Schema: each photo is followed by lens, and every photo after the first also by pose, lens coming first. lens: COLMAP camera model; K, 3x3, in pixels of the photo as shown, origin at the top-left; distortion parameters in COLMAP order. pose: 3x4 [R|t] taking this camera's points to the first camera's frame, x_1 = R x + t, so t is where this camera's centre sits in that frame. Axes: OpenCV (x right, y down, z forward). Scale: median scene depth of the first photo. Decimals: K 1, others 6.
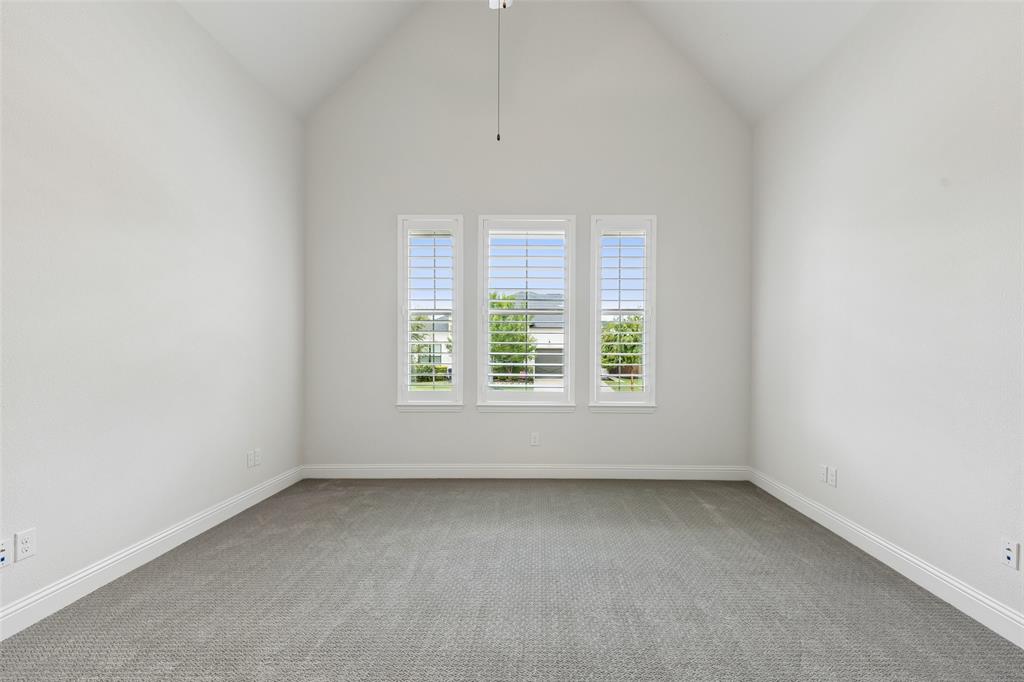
lens RADIAL K [[468.1, 0, 514.2], [0, 468.1, 356.4], [0, 0, 1]] dist [0.003793, -0.000318]
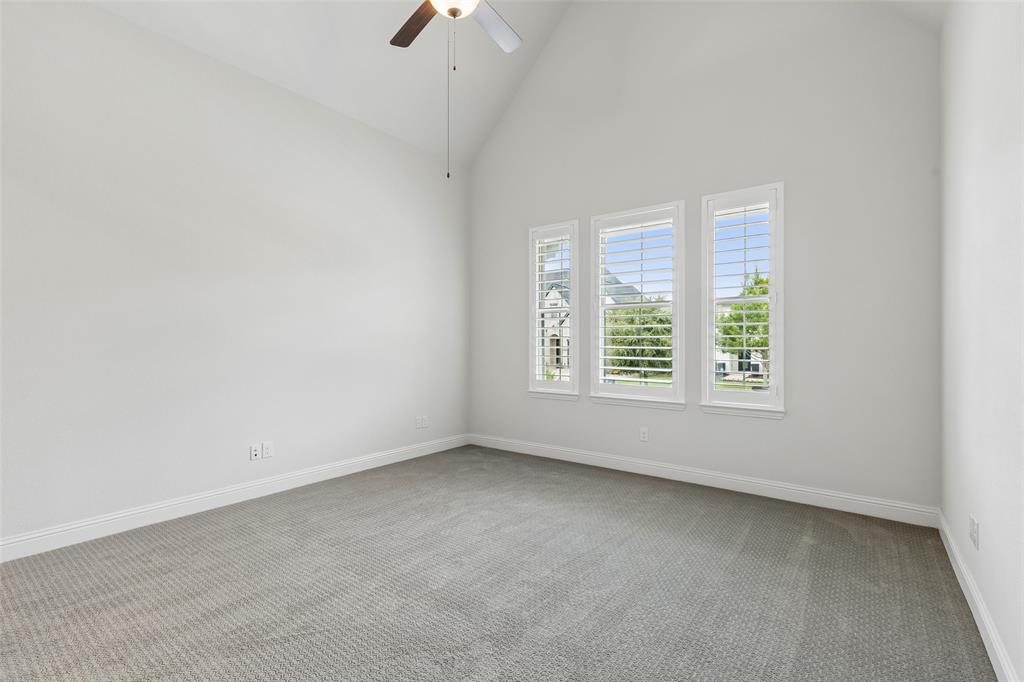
lens RADIAL K [[457.6, 0, 510.0], [0, 457.6, 345.7], [0, 0, 1]] dist [0.002499, -0.000120]
pose [[0.801767, 0.000637, -0.597637, 0.399617], [-0.004799, 0.999974, -0.005373, -0.003213], [0.597618, 0.007176, 0.801749, 0.058955]]
